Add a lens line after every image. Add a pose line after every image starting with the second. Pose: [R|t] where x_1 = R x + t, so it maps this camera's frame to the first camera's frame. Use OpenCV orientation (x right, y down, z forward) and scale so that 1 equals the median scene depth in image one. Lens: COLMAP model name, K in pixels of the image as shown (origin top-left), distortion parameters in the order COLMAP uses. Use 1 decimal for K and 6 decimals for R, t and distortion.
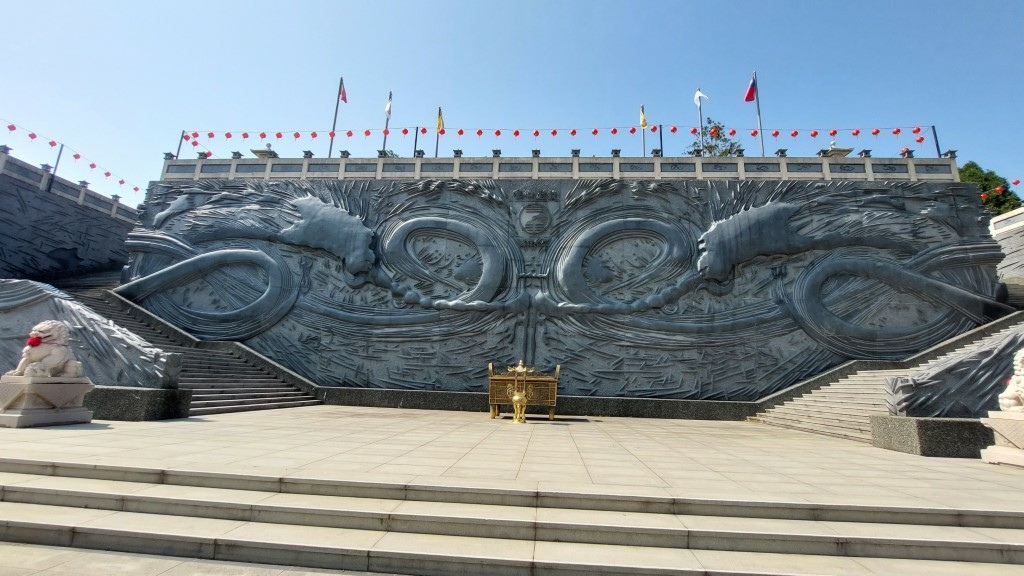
lens RADIAL K [[416.6, 0, 512.0], [0, 416.6, 288.0], [0, 0, 1]] dist [-0.015687, -0.000798]
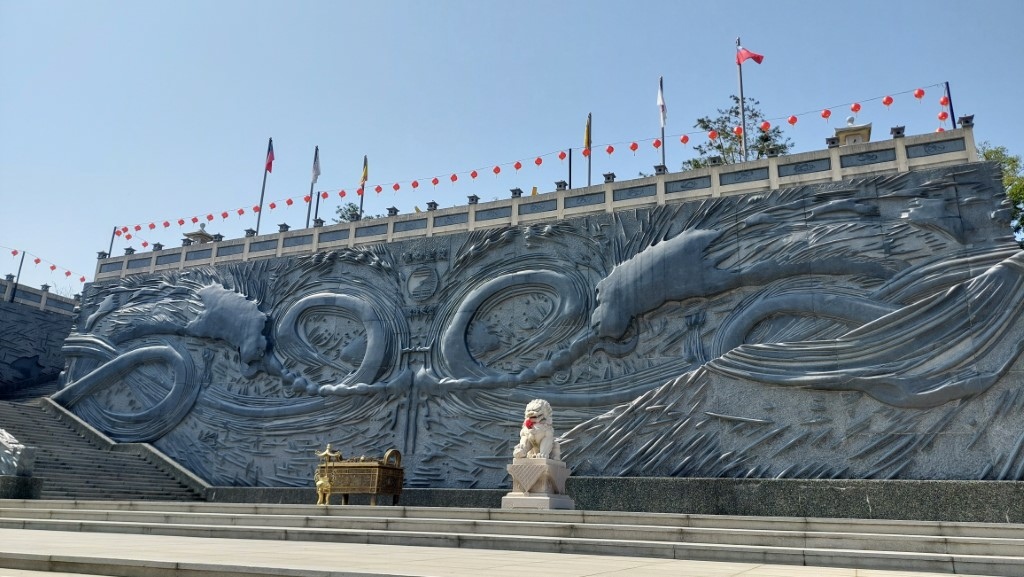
lens RADIAL K [[691.8, 0, 512.0], [0, 691.8, 288.5], [0, 0, 1]] dist [0.076557, -0.084390]
pose [[0.948153, -0.106682, -0.299376, 0.675502], [0.077379, 0.991122, -0.108116, 0.015154], [0.308252, 0.079345, 0.947990, -0.320014]]
